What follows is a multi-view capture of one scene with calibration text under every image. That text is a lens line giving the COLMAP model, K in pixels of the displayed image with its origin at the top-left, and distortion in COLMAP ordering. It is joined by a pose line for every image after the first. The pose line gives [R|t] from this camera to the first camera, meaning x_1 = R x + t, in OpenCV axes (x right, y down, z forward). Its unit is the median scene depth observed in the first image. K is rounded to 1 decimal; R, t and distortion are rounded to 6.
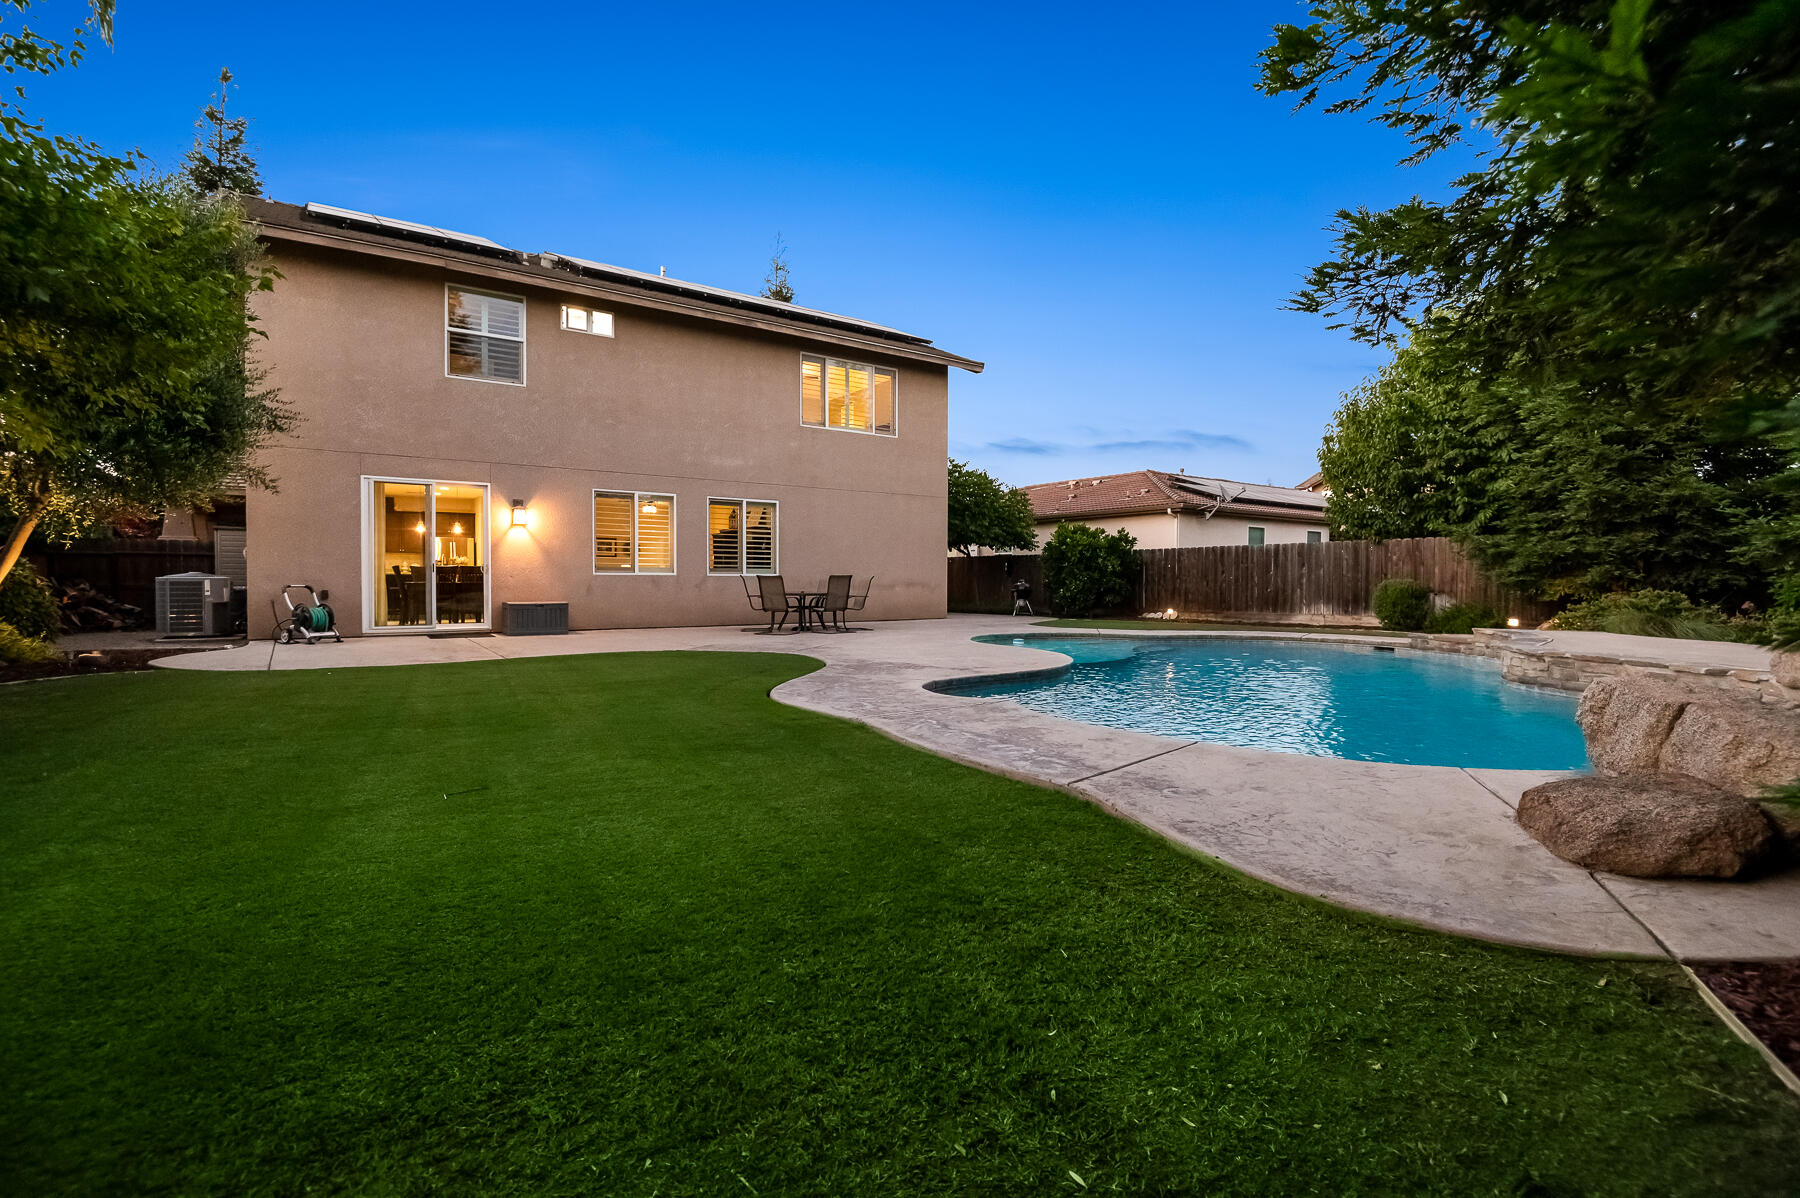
lens RADIAL K [[824.3, 0, 900.0], [0, 824.3, 599.0], [0, 0, 1]] dist [0.000581, -0.018783]
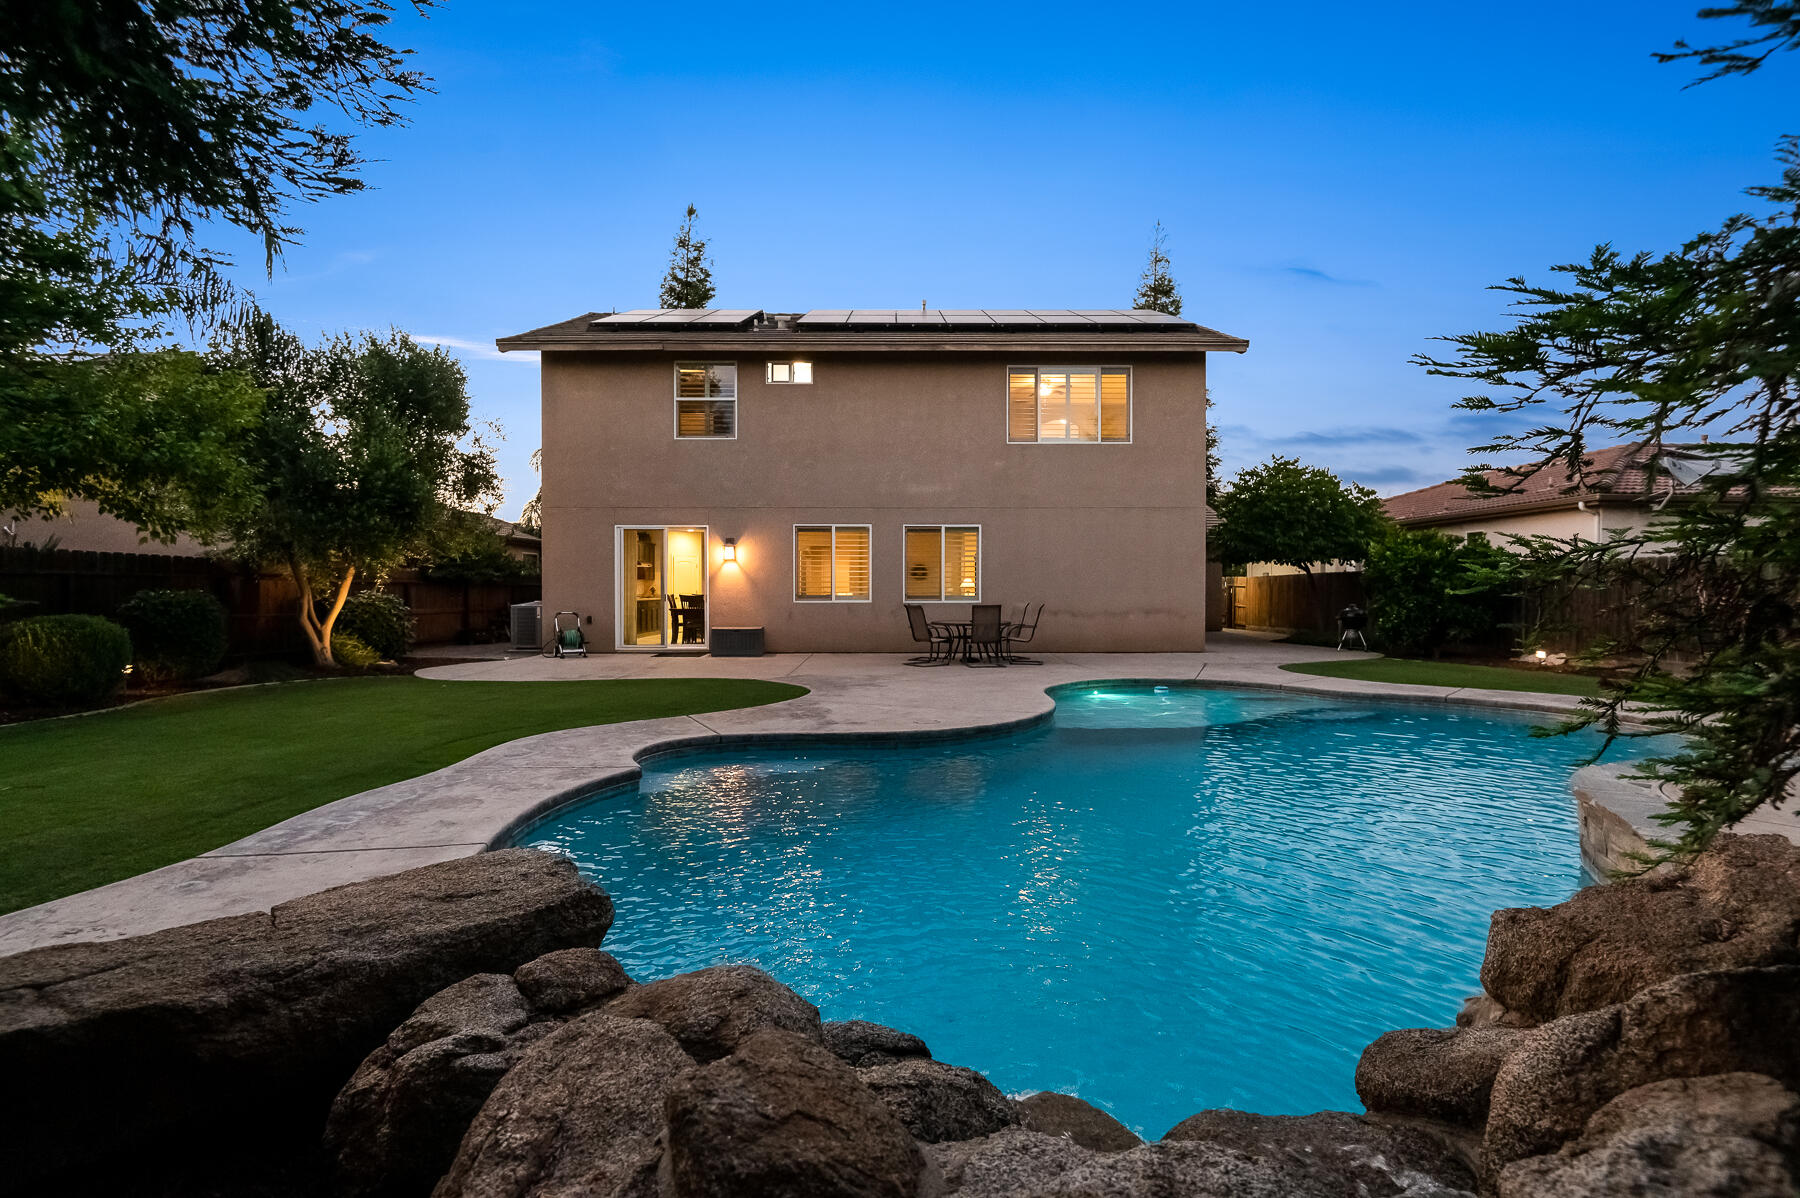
lens RADIAL K [[844.0, 0, 900.0], [0, 844.0, 599.0], [0, 0, 1]] dist [-0.000899, -0.016281]
pose [[0.819313, 0.002953, -0.573338, 0.357297], [-0.010049, 0.999907, -0.009211, -0.023488], [0.573258, 0.013308, 0.819267, 0.149246]]
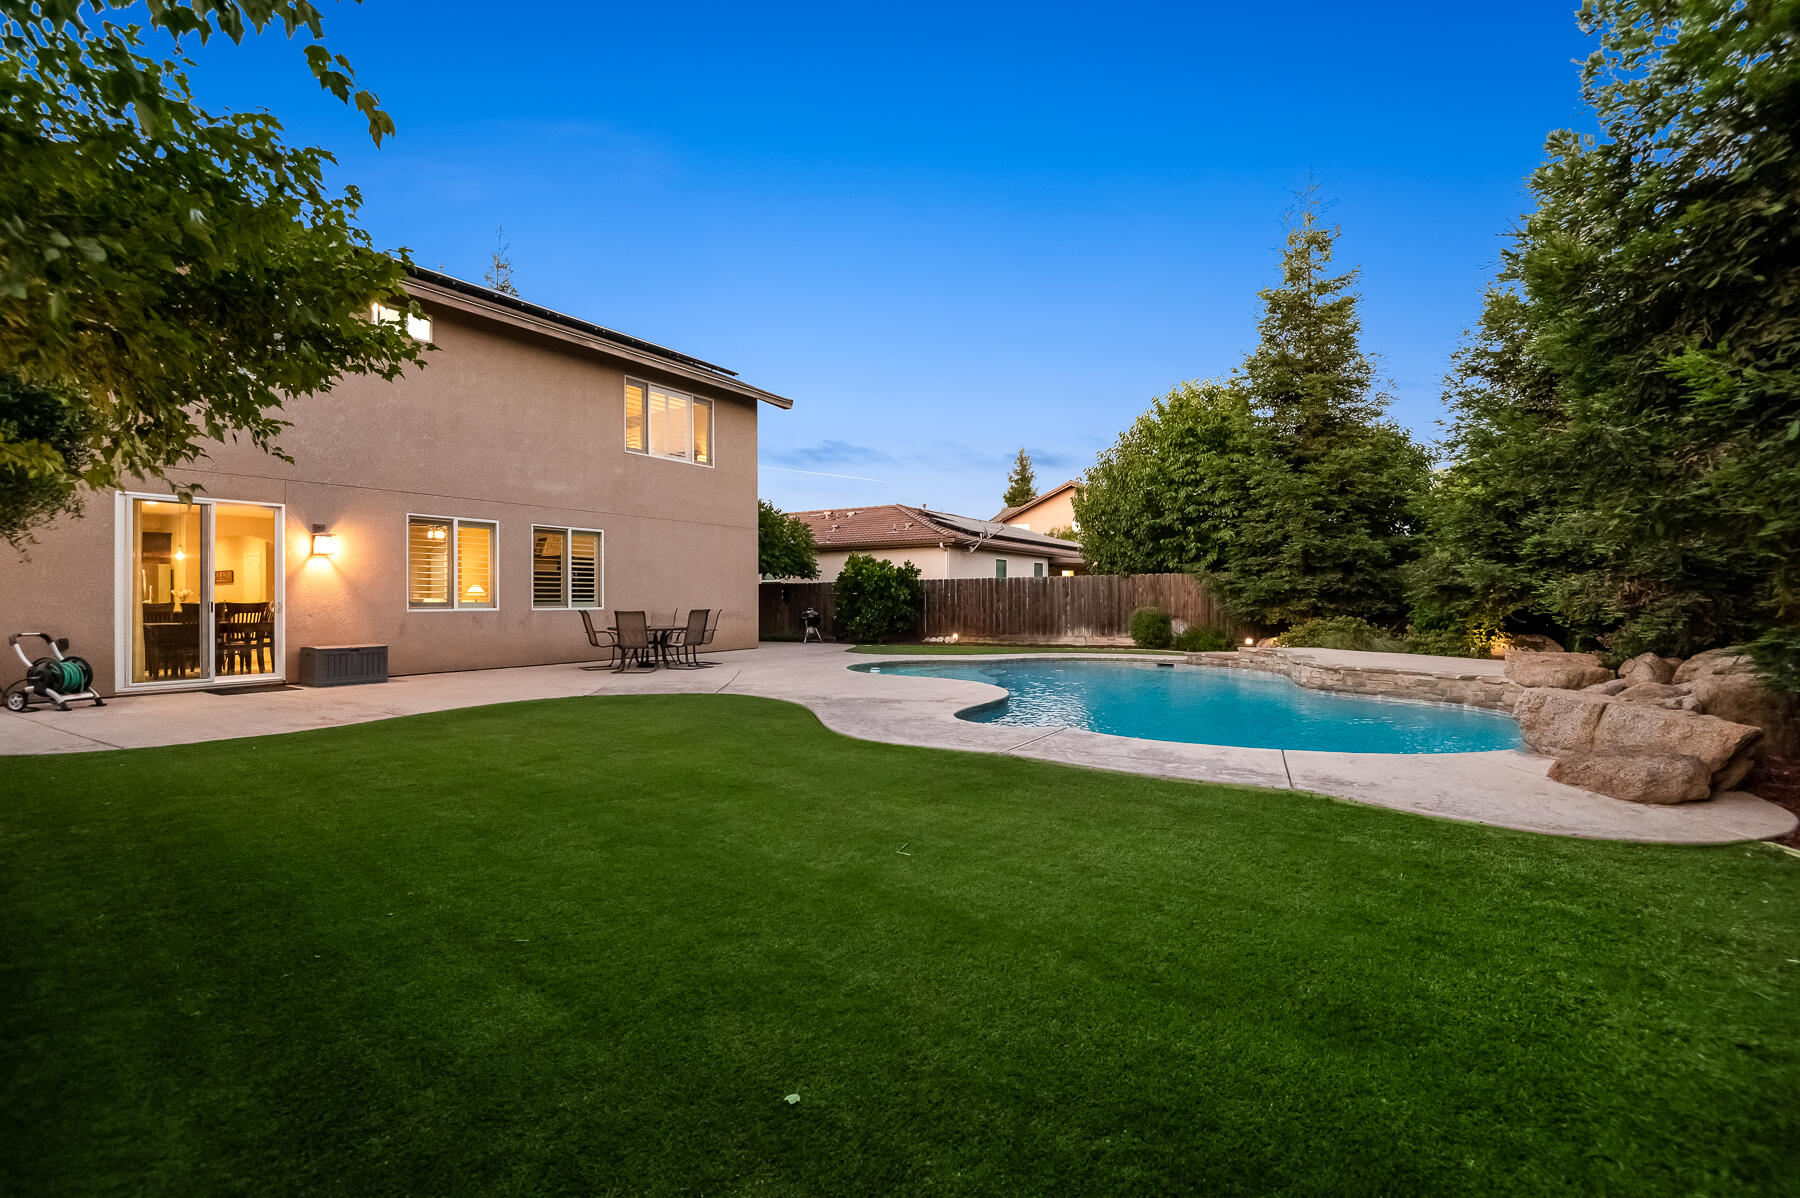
lens RADIAL K [[824.3, 0, 900.0], [0, 824.3, 599.0], [0, 0, 1]] dist [0.000581, -0.018783]
pose [[0.922162, -0.006312, 0.386752, -0.211130], [0.015717, 0.999653, -0.021160, -0.015379], [-0.386484, 0.025591, 0.921941, -0.000313]]
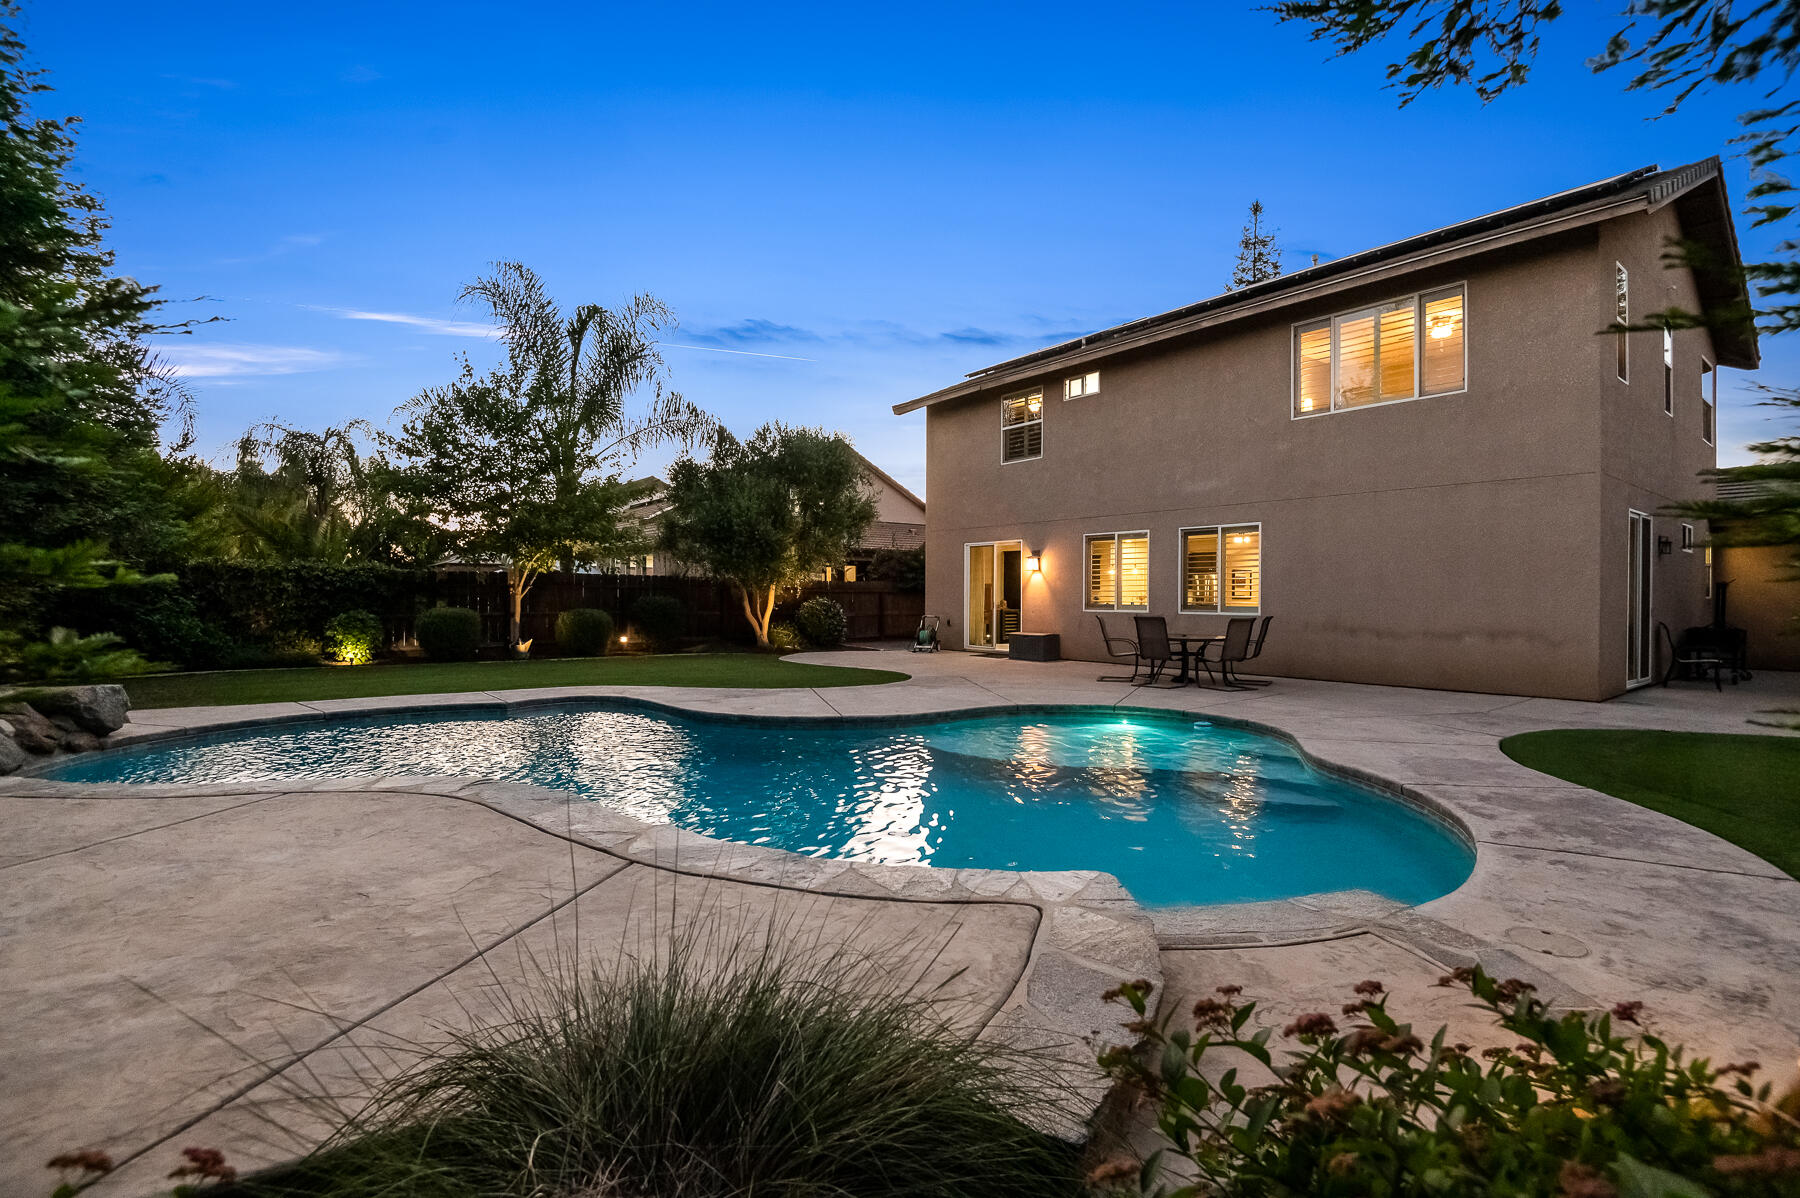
lens RADIAL K [[827.1, 0, 900.0], [0, 827.1, 599.0], [0, 0, 1]] dist [-0.005848, -0.011673]
pose [[0.046222, 0.000049, -0.998931, 0.674088], [-0.028225, 0.999601, -0.001257, -0.034876], [0.998532, 0.028253, 0.046205, 0.647365]]
